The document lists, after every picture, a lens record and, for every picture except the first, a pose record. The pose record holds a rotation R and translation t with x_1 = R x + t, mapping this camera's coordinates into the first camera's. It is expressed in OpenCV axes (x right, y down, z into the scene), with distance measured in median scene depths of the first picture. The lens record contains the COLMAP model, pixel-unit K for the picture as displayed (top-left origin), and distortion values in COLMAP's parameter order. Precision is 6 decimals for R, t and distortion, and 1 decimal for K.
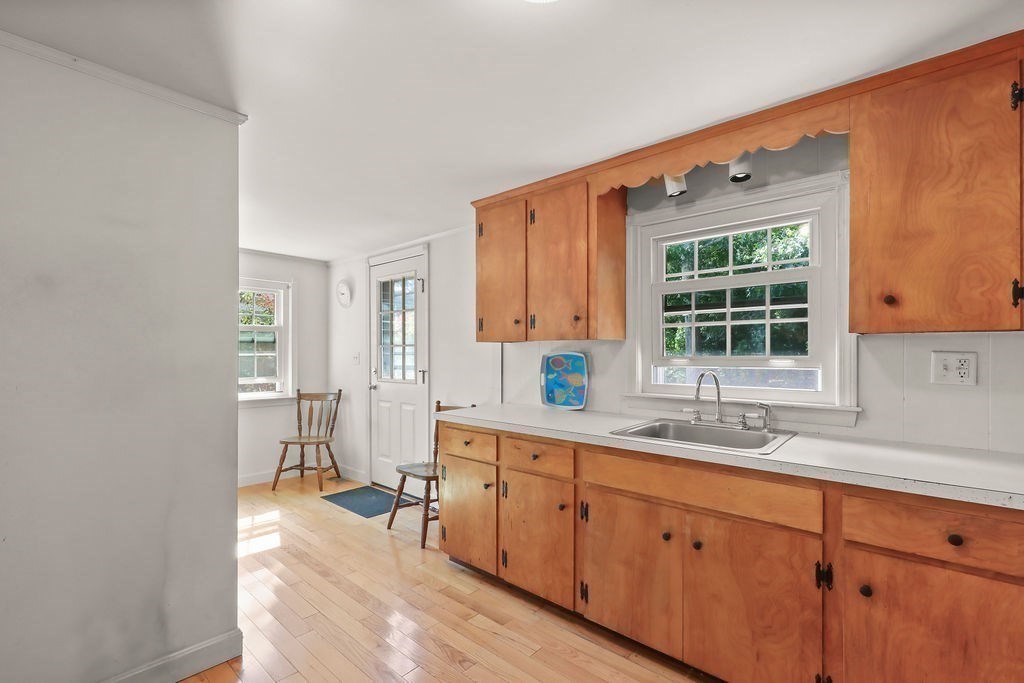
lens RADIAL K [[463.9, 0, 515.3], [0, 463.9, 352.4], [0, 0, 1]] dist [0.000888, 0.000733]
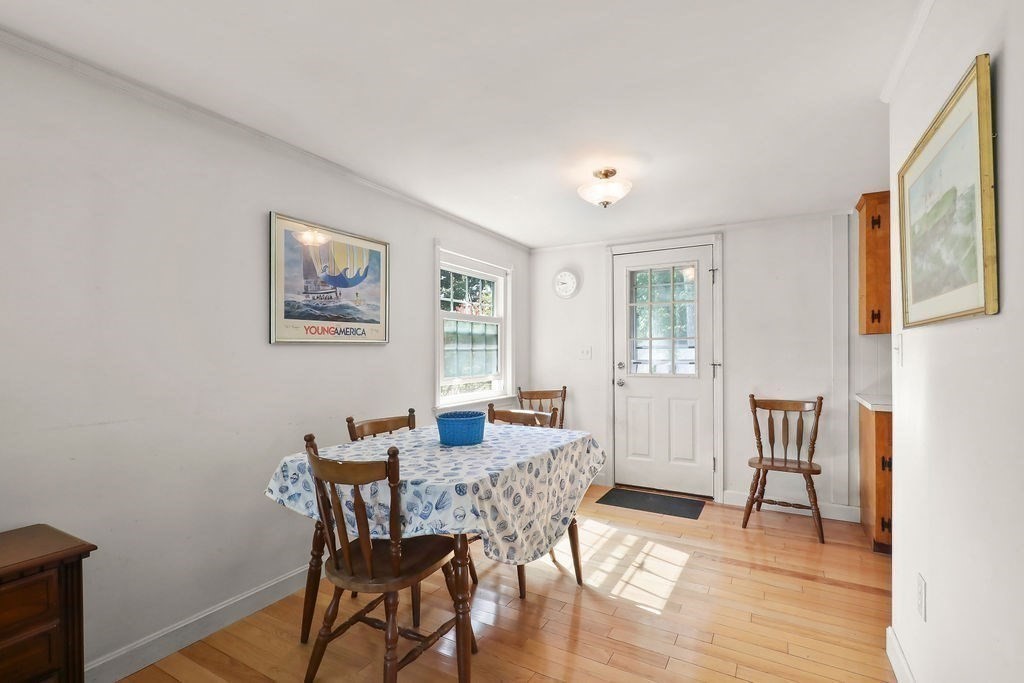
lens RADIAL K [[463.9, 0, 515.3], [0, 463.9, 352.4], [0, 0, 1]] dist [0.000888, 0.000733]
pose [[0.978104, -0.003818, 0.208083, -0.854485], [0.003715, 0.999993, 0.000885, 0.013507], [-0.208085, -0.000093, 0.978111, 0.146391]]
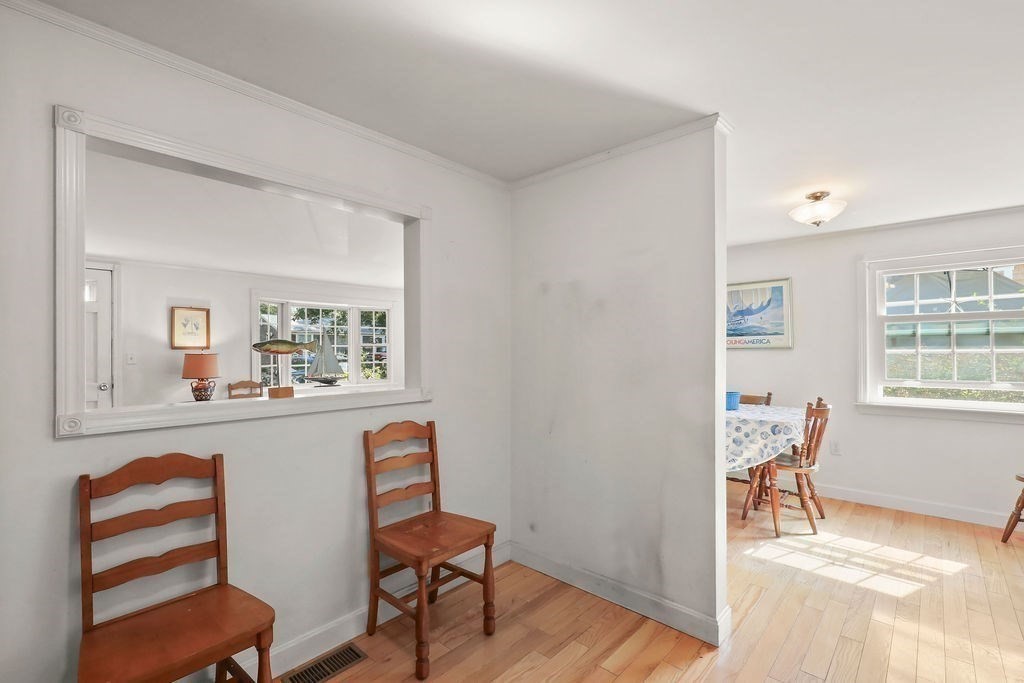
lens RADIAL K [[461.3, 0, 512.8], [0, 461.3, 349.3], [0, 0, 1]] dist [0.001692, 0.000446]
pose [[-0.005379, -0.003961, -0.999978, 0.222967], [0.005764, 0.999975, -0.003992, 0.001421], [0.999969, -0.005785, -0.005356, 0.296095]]
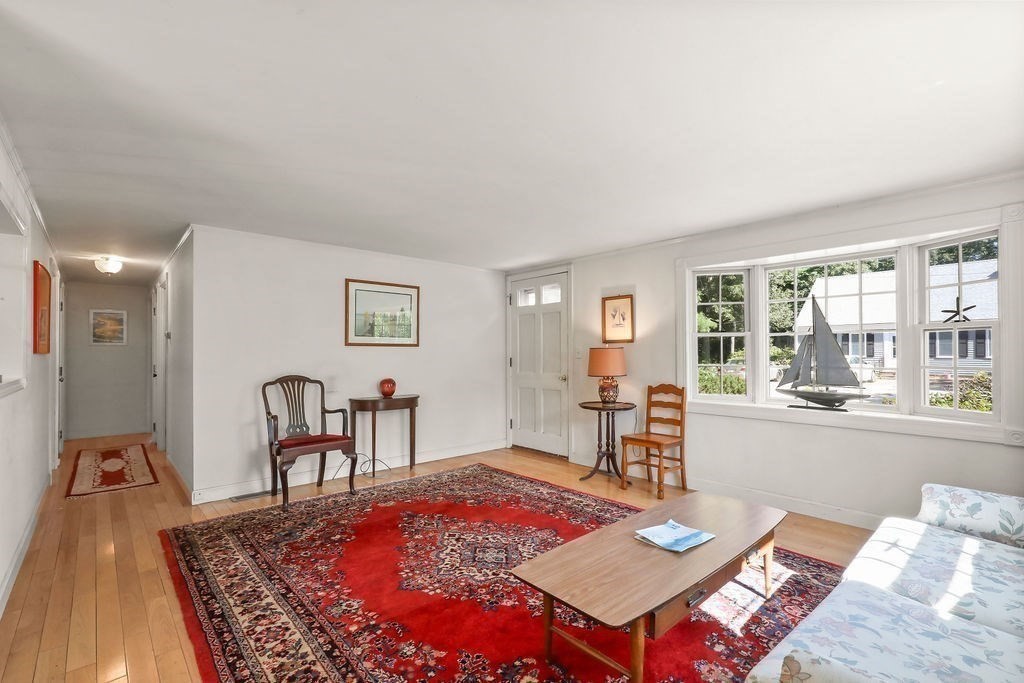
lens RADIAL K [[463.9, 0, 515.3], [0, 463.9, 352.4], [0, 0, 1]] dist [0.000888, 0.000733]
pose [[-0.994534, 0.005248, 0.104283, -1.048227], [0.005028, 0.999985, -0.002376, 0.016806], [-0.104294, -0.001839, -0.994545, 0.578192]]
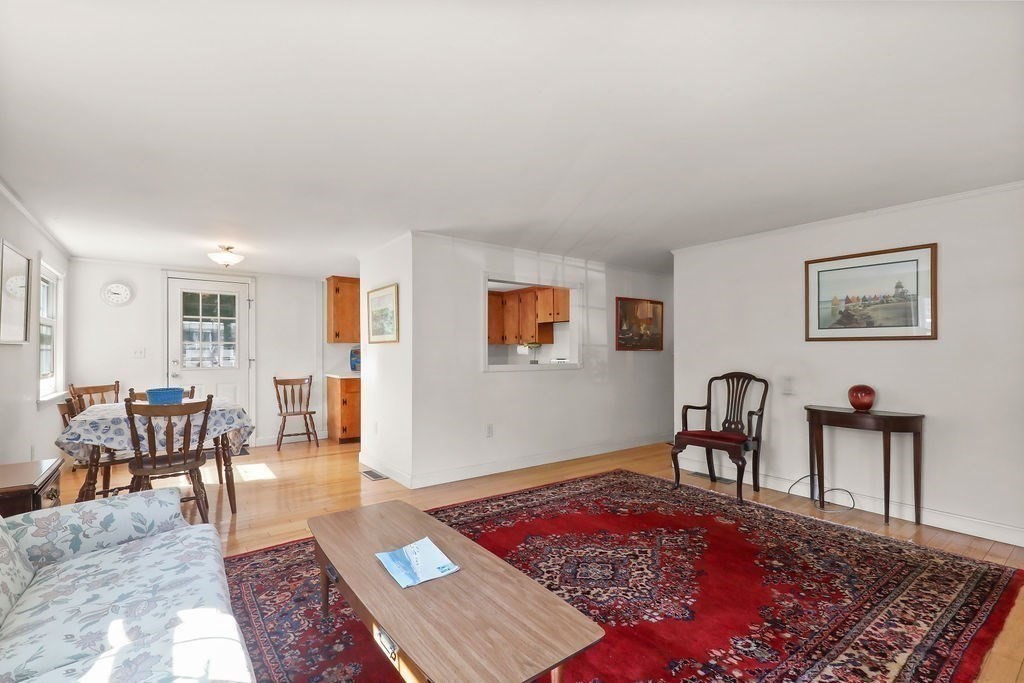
lens RADIAL K [[461.3, 0, 512.8], [0, 461.3, 349.3], [0, 0, 1]] dist [0.001692, 0.000446]
pose [[0.198054, 0.006108, 0.980172, -1.613911], [0.001471, 0.999978, -0.006528, 0.017566], [-0.980190, 0.002734, 0.198040, -0.165070]]
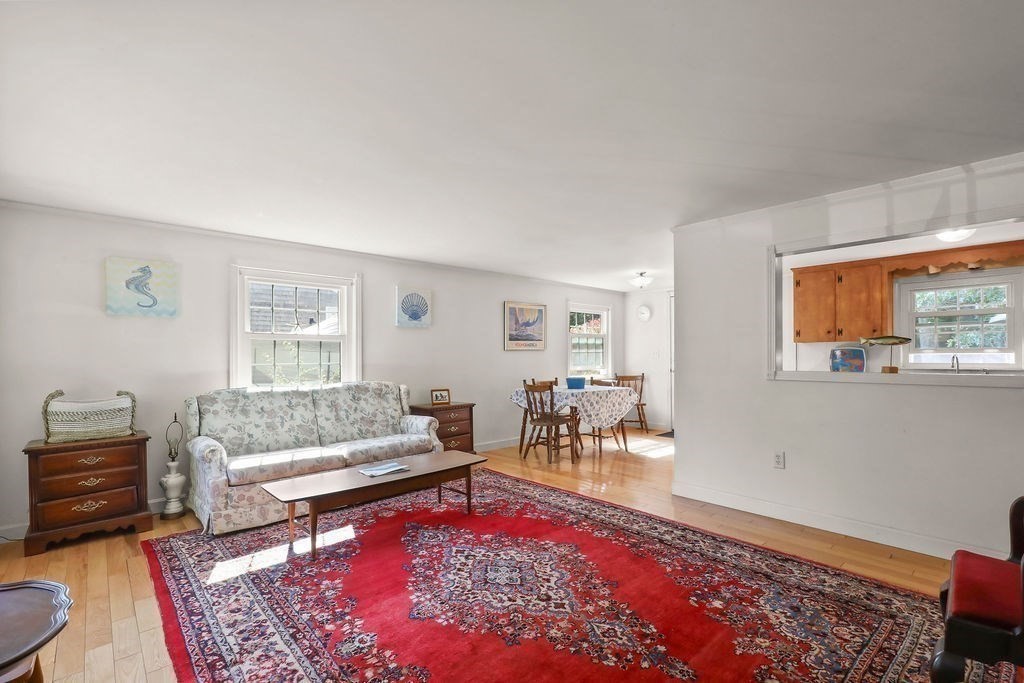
lens RADIAL K [[463.9, 0, 515.3], [0, 463.9, 352.4], [0, 0, 1]] dist [0.000888, 0.000733]
pose [[0.995313, -0.006626, -0.096473, -0.847395], [0.006131, 0.999966, -0.005433, 0.017559], [0.096506, 0.004816, 0.995321, -0.815143]]
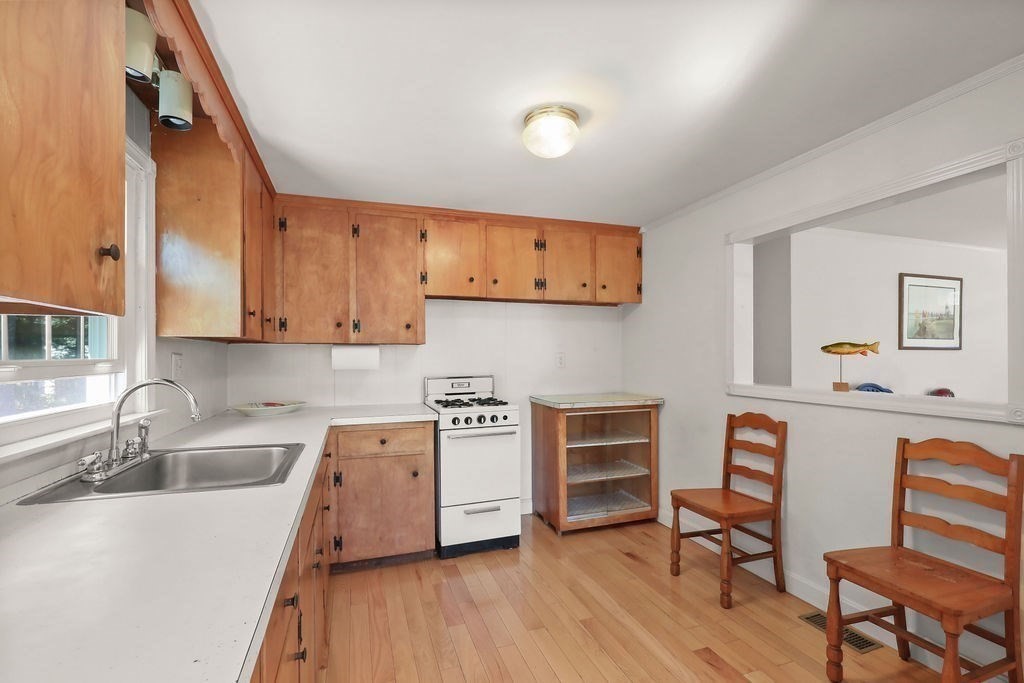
lens RADIAL K [[463.9, 0, 515.3], [0, 463.9, 352.4], [0, 0, 1]] dist [0.000888, 0.000733]
pose [[-0.874298, 0.006852, 0.485340, -0.209844], [0.004651, 0.999973, -0.005739, 0.001959], [-0.485367, -0.002760, -0.874306, 0.781131]]
